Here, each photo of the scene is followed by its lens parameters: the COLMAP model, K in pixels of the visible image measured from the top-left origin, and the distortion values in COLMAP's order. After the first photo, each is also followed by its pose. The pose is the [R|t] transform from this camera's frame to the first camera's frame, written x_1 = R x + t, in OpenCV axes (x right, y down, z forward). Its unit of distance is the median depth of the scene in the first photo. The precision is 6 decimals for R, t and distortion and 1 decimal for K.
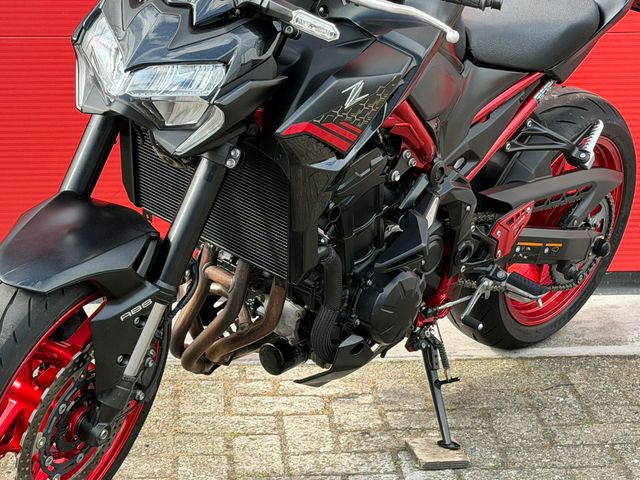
lens RADIAL K [[1584.9, 0, 331.7], [0, 1584.9, 238.9], [0, 0, 1]] dist [0.118753, 0.497705]
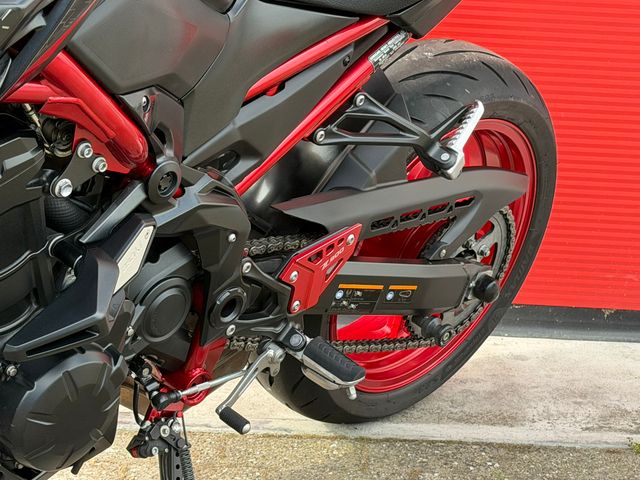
lens RADIAL K [[1586.2, 0, 319.6], [0, 1586.2, 254.1], [0, 0, 1]] dist [0.101342, 0.544680]
pose [[0.997422, 0.069610, -0.017426, 0.131542], [-0.068445, 0.995830, 0.060318, -0.052288], [0.021552, -0.058970, 0.998027, 0.403754]]
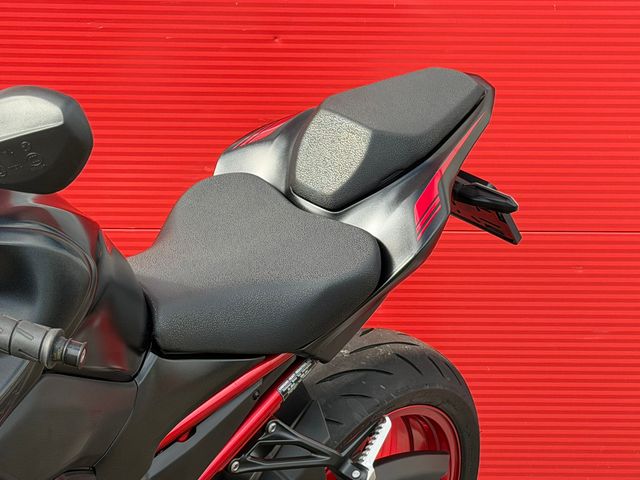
lens RADIAL K [[1584.9, 0, 331.7], [0, 1584.9, 238.9], [0, 0, 1]] dist [0.118753, 0.497705]
pose [[0.999725, 0.020483, -0.011421, 0.164825], [-0.020618, 0.999717, -0.011853, -0.152121], [0.011175, 0.012085, 0.999865, 0.368536]]
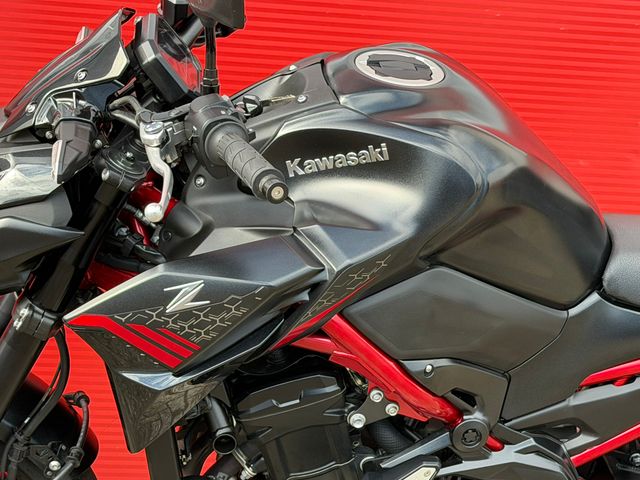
lens RADIAL K [[1584.9, 0, 331.7], [0, 1584.9, 238.9], [0, 0, 1]] dist [0.118753, 0.497705]
pose [[0.752007, 0.238721, -0.614408, 0.421582], [-0.257674, 0.964409, 0.059329, -0.147266], [0.606703, 0.113702, 0.786755, 0.382118]]
